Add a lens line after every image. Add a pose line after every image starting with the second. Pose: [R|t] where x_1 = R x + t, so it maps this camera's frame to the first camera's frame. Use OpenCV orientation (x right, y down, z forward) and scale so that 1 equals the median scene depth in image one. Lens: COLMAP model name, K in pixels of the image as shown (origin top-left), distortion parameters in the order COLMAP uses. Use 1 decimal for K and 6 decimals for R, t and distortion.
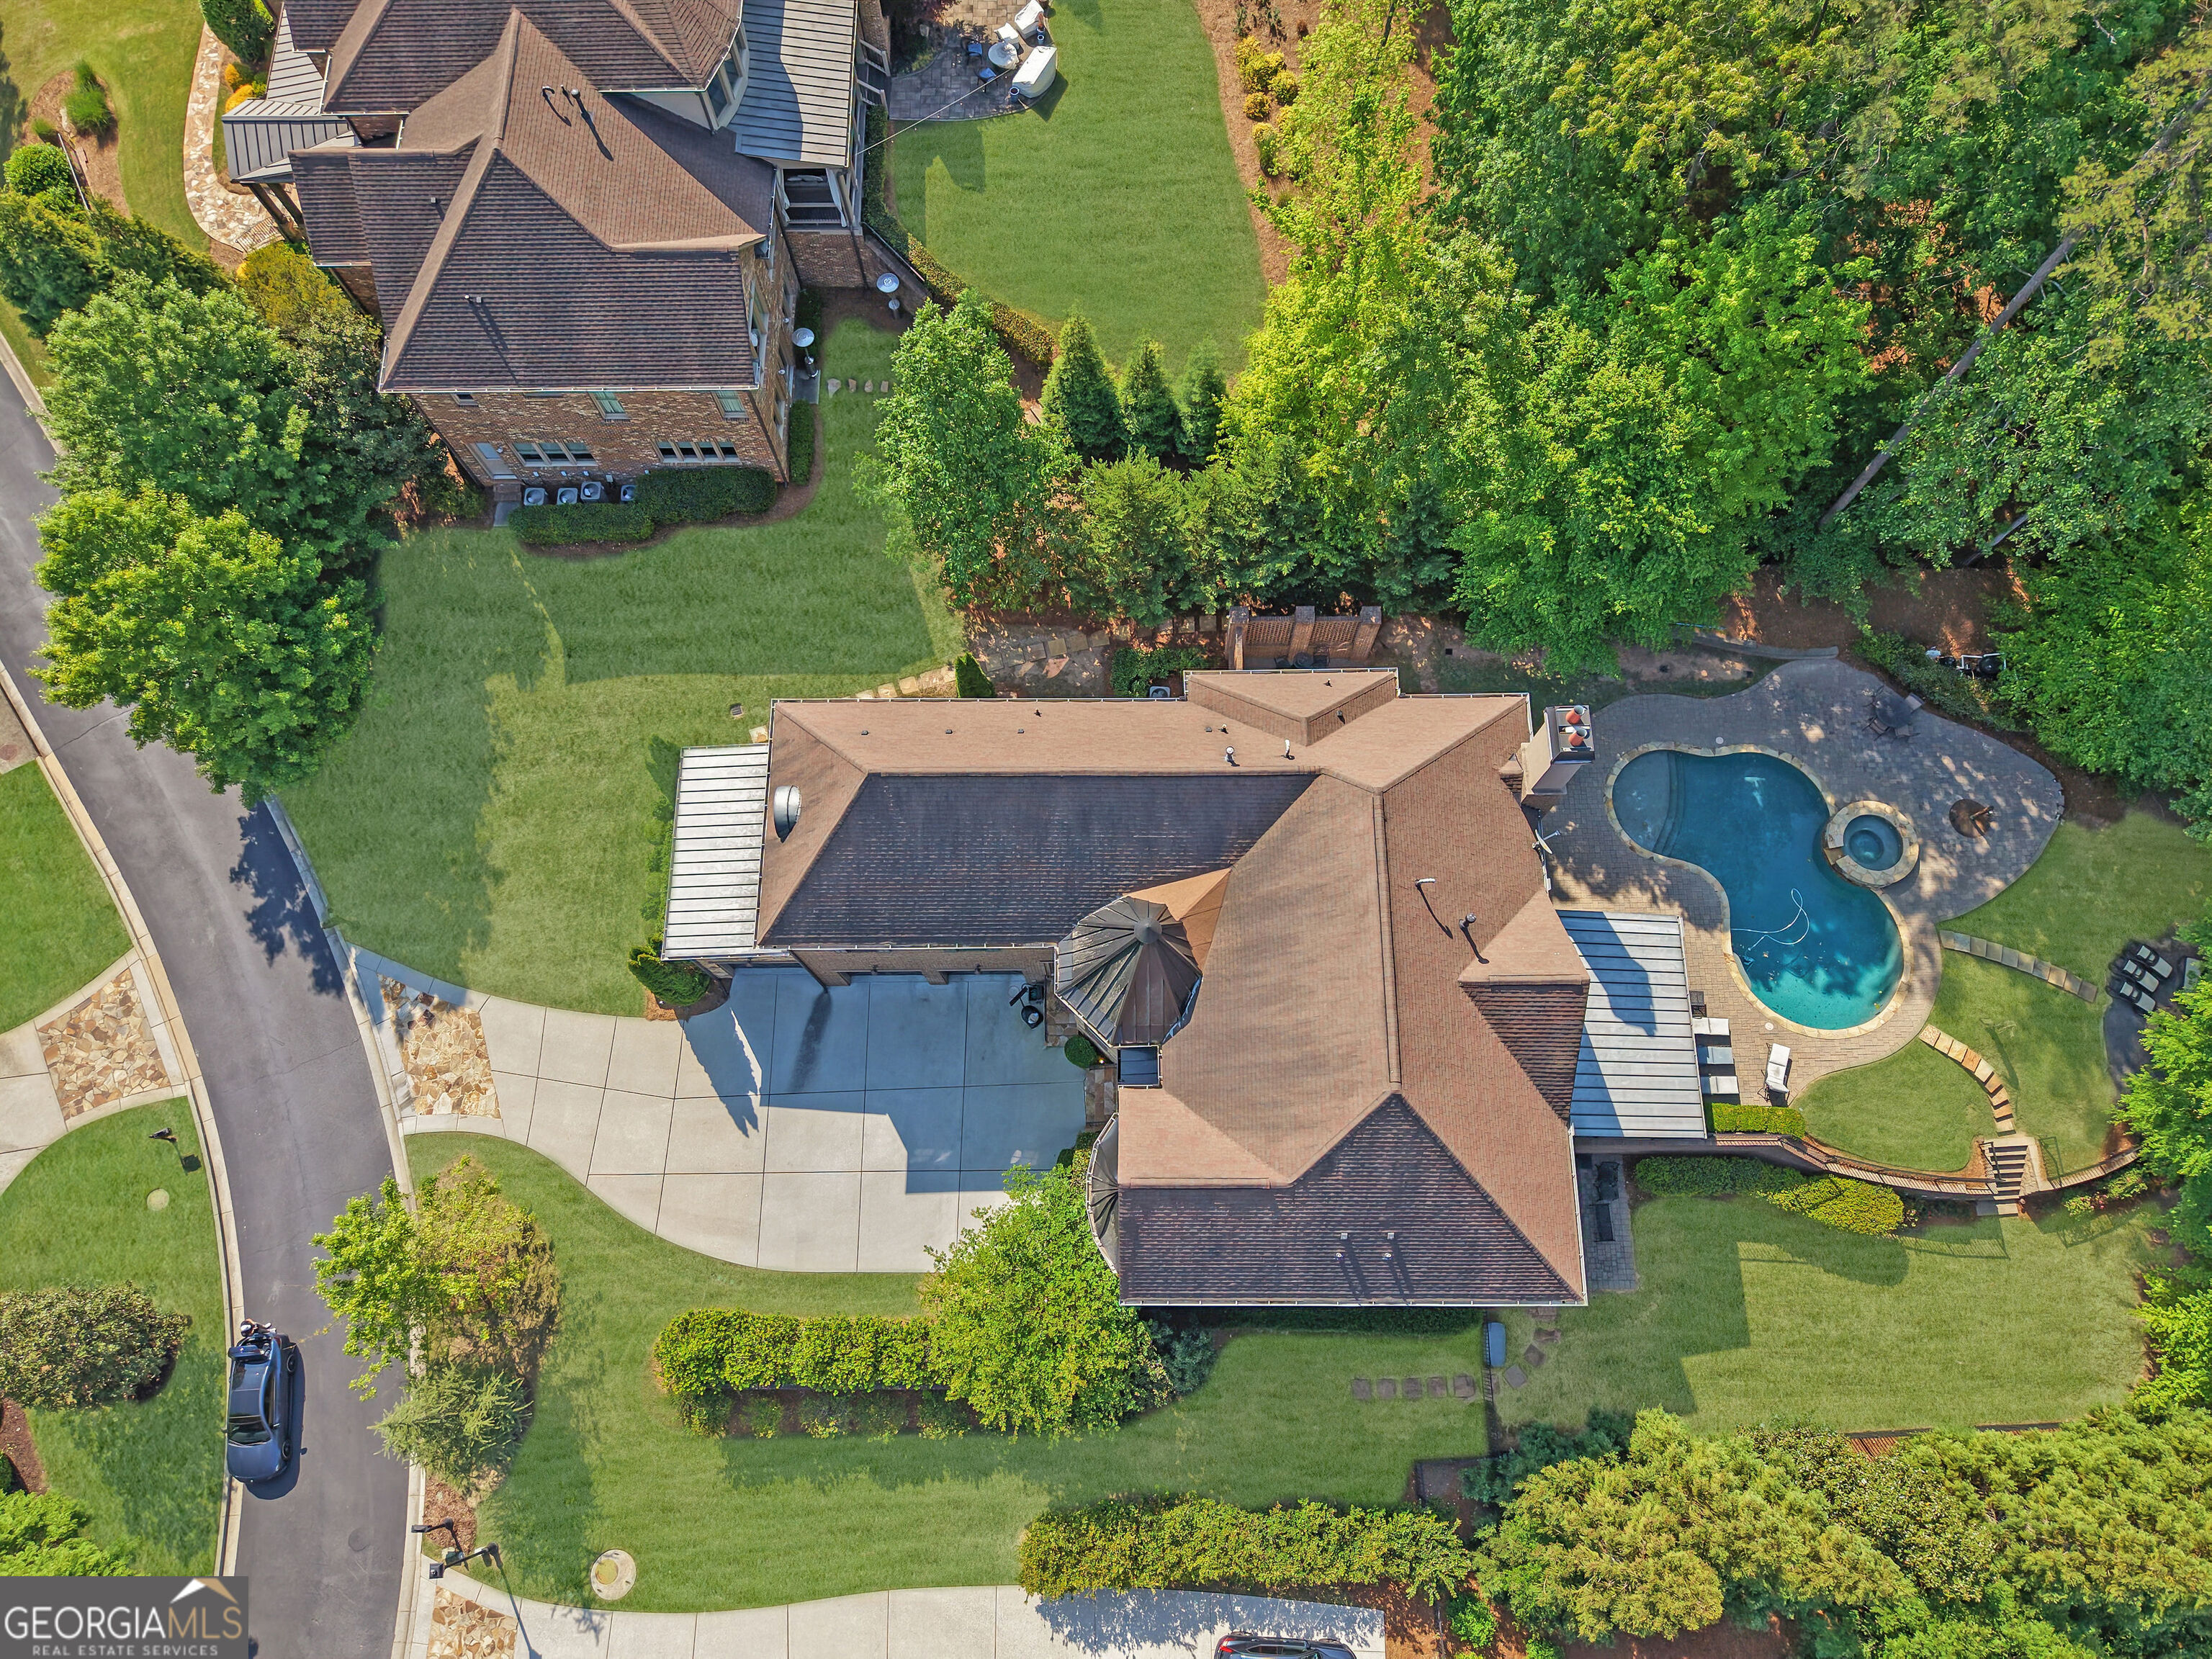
lens RADIAL K [[1473.3, 0, 1121.4], [0, 1473.3, 826.0], [0, 0, 1]] dist [0.039581, -0.044769]
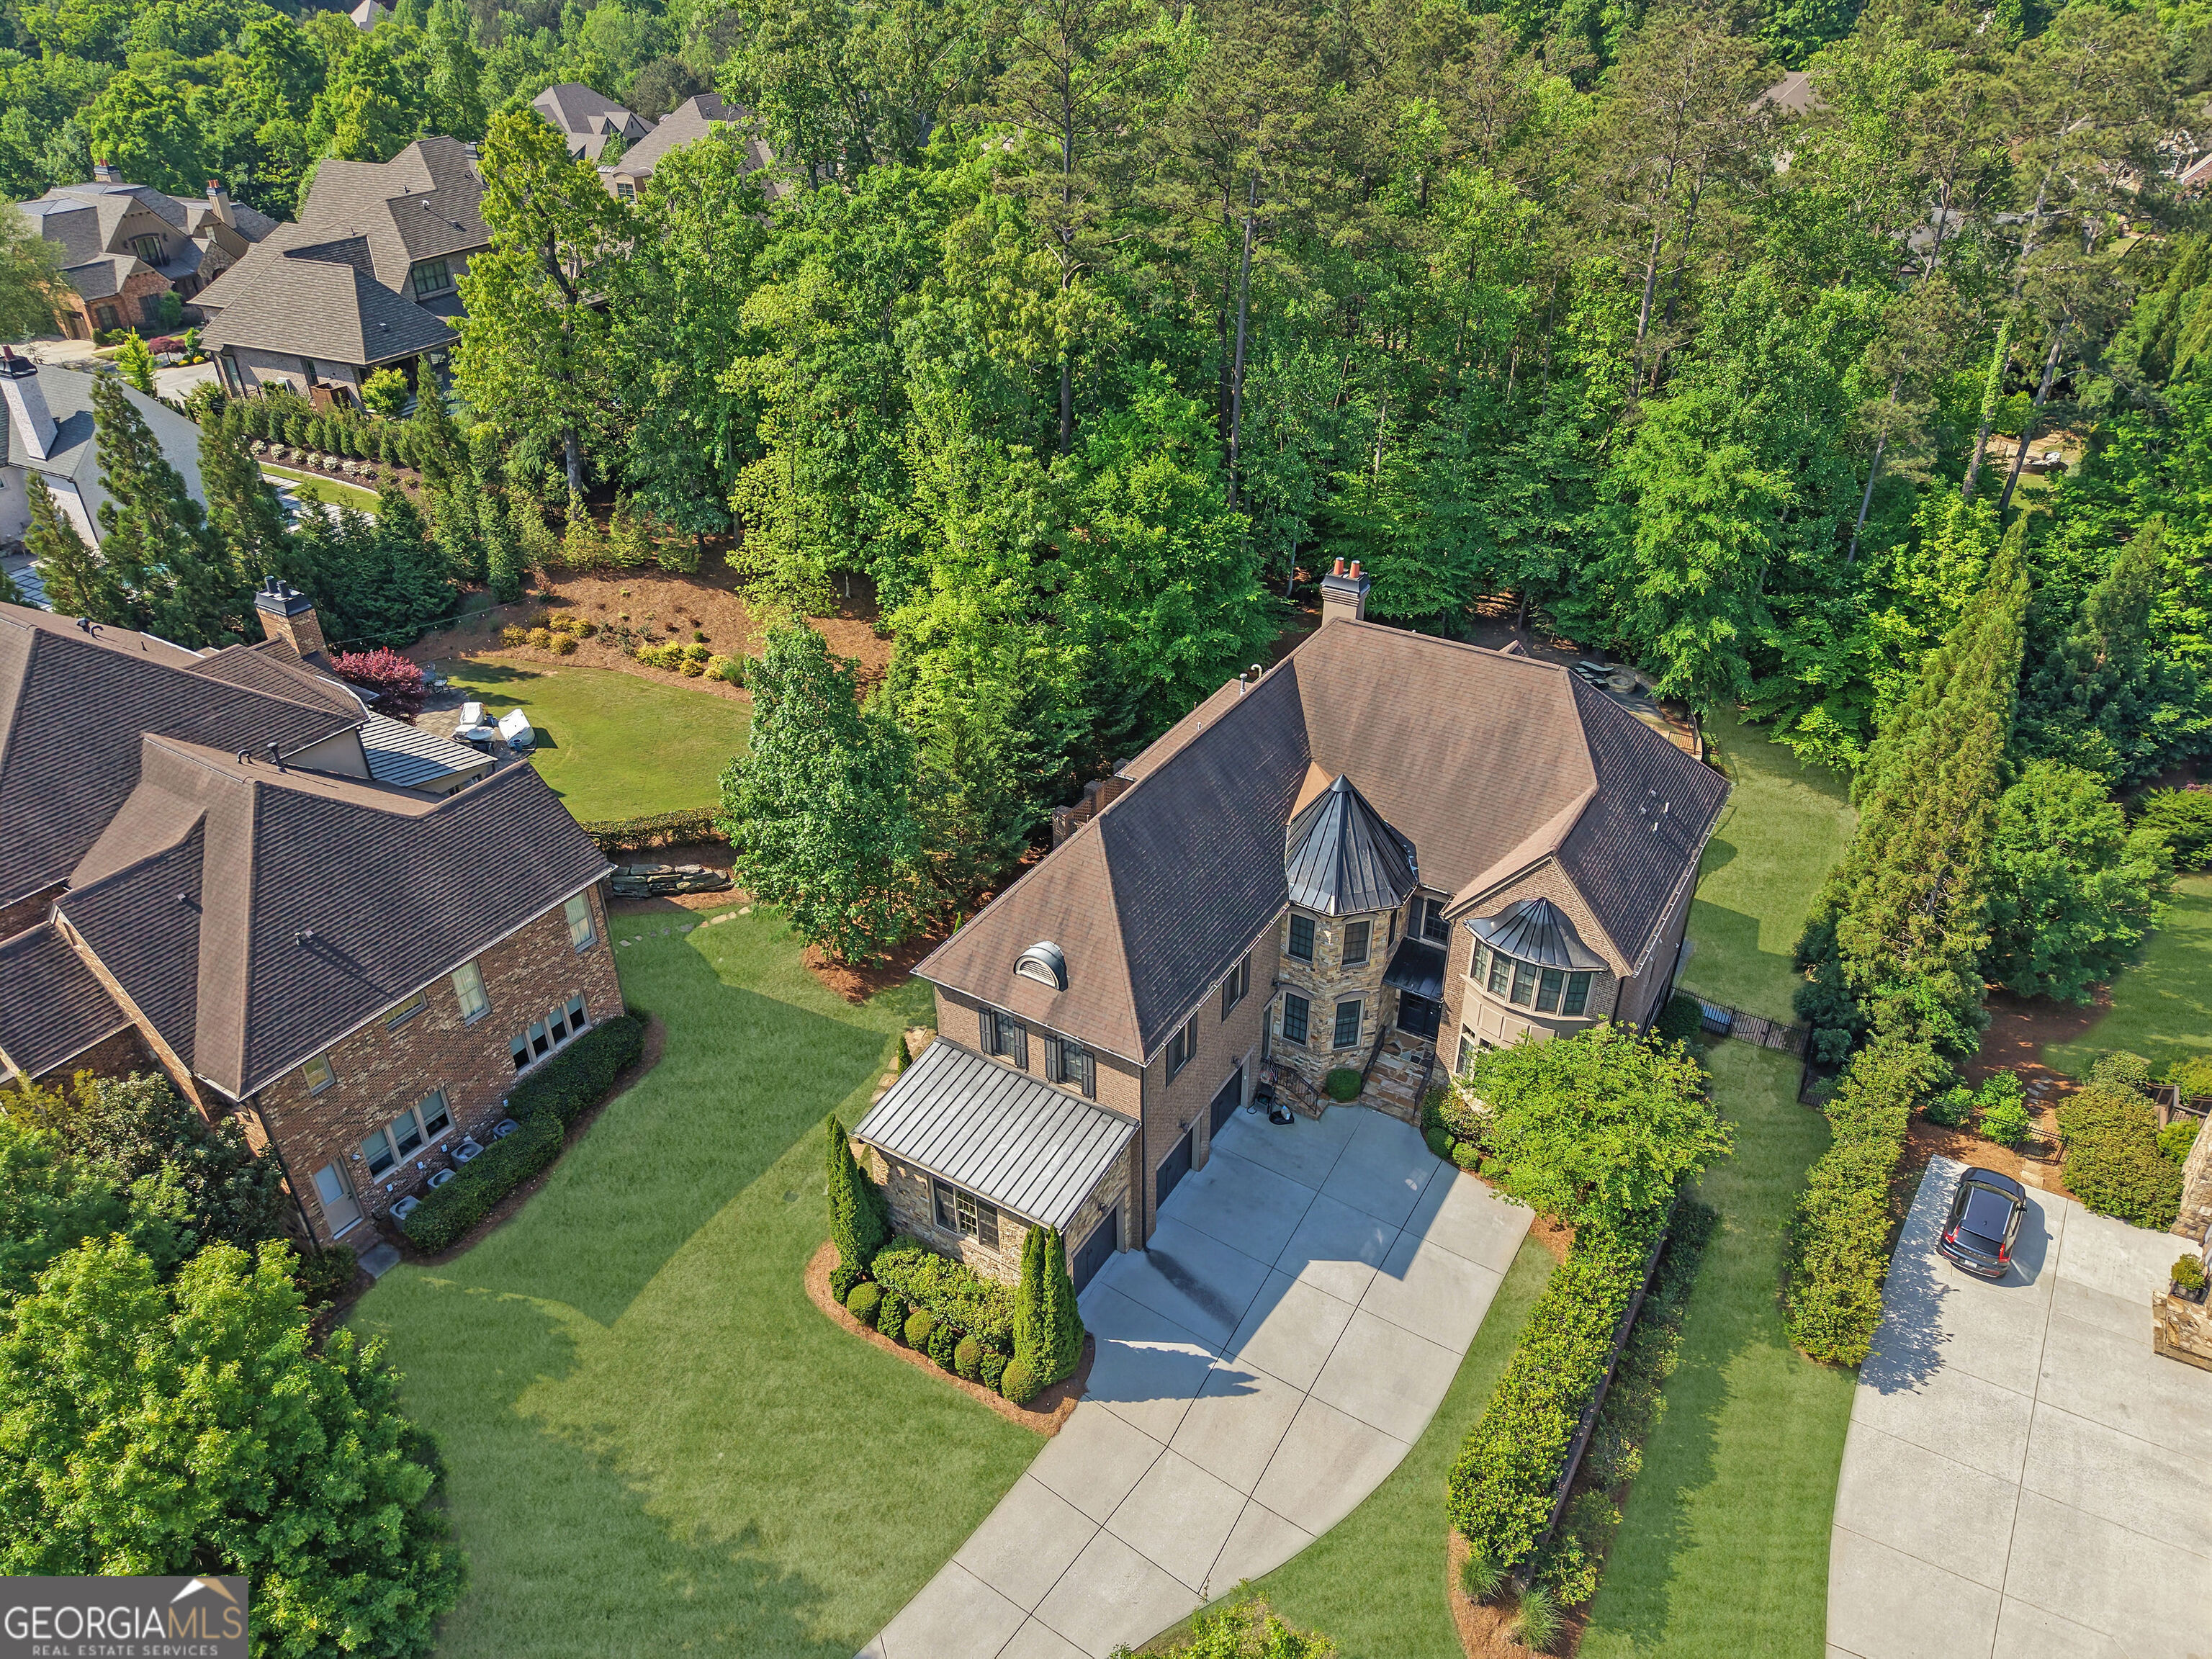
lens RADIAL K [[1473.3, 0, 1121.4], [0, 1473.3, 826.0], [0, 0, 1]] dist [0.039581, -0.044769]
pose [[0.524293, -0.445208, 0.725884, -0.841566], [0.813475, 0.513874, -0.272382, 0.240648], [-0.251746, 0.733296, 0.631586, 0.327397]]
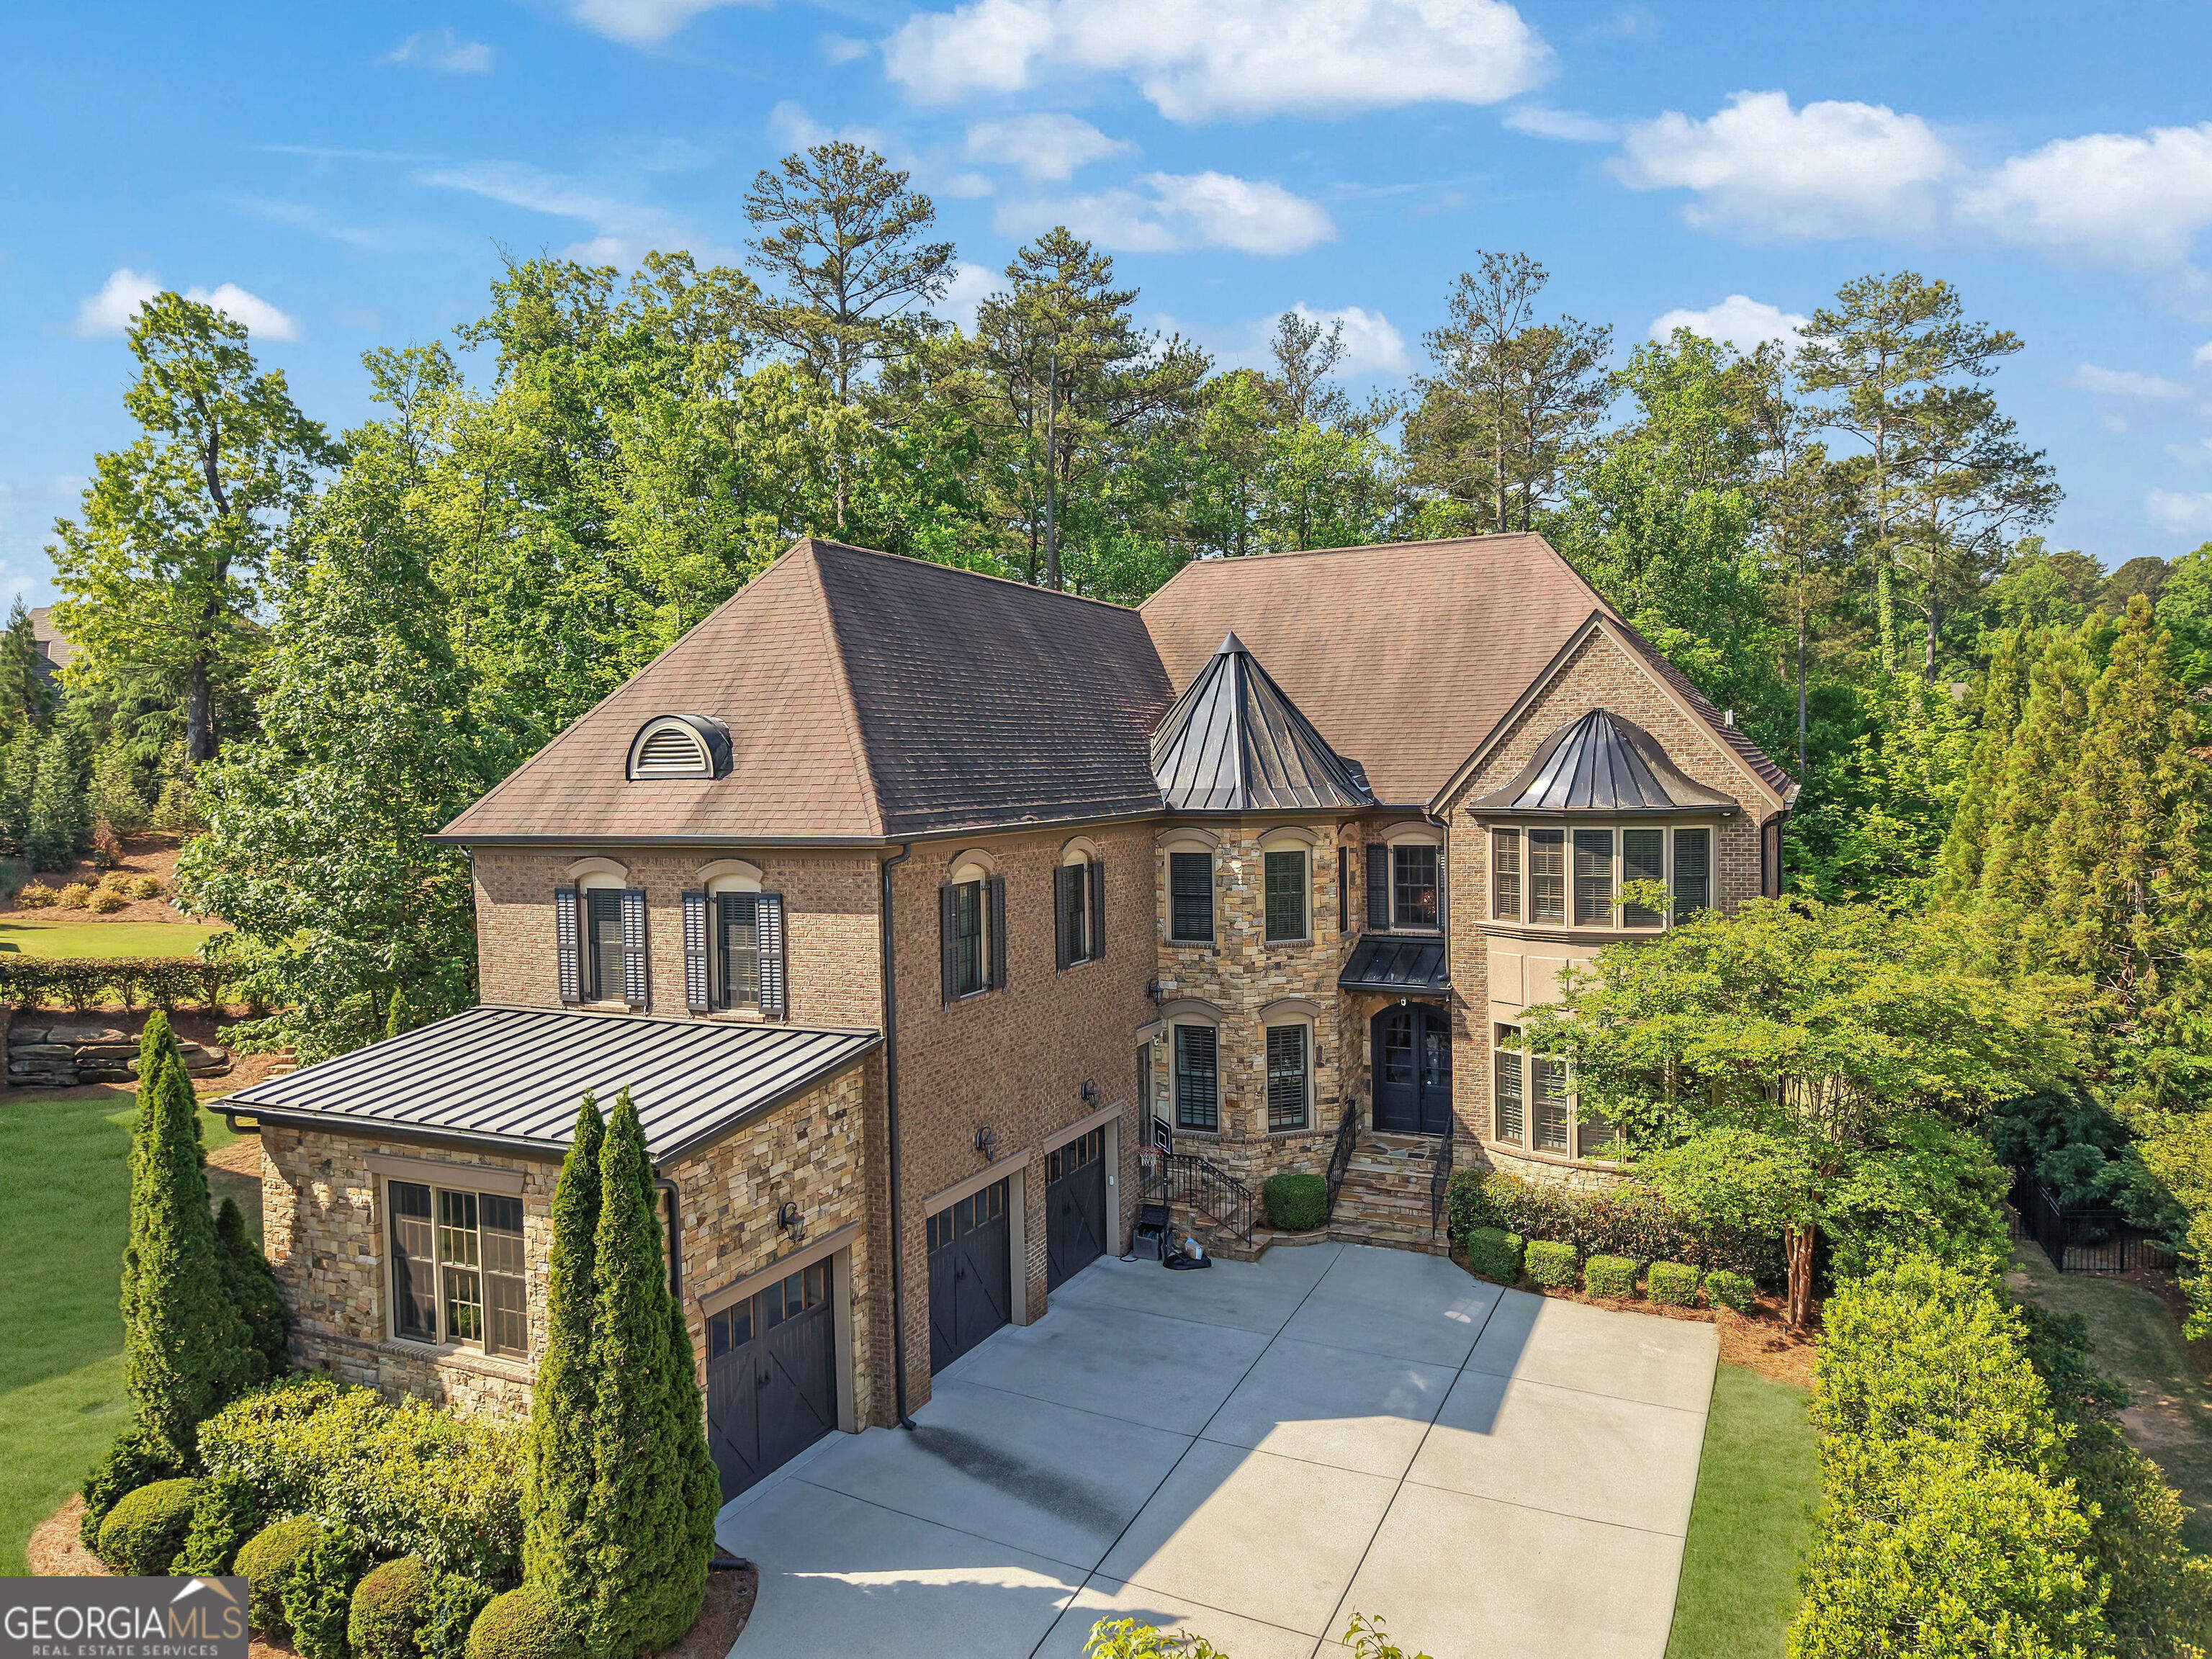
lens RADIAL K [[1473.3, 0, 1121.4], [0, 1473.3, 826.0], [0, 0, 1]] dist [0.039581, -0.044769]
pose [[0.427912, -0.041903, 0.902849, -0.595446], [0.868856, 0.294227, -0.398145, 0.306753], [-0.248959, 0.954817, 0.162311, 0.909665]]
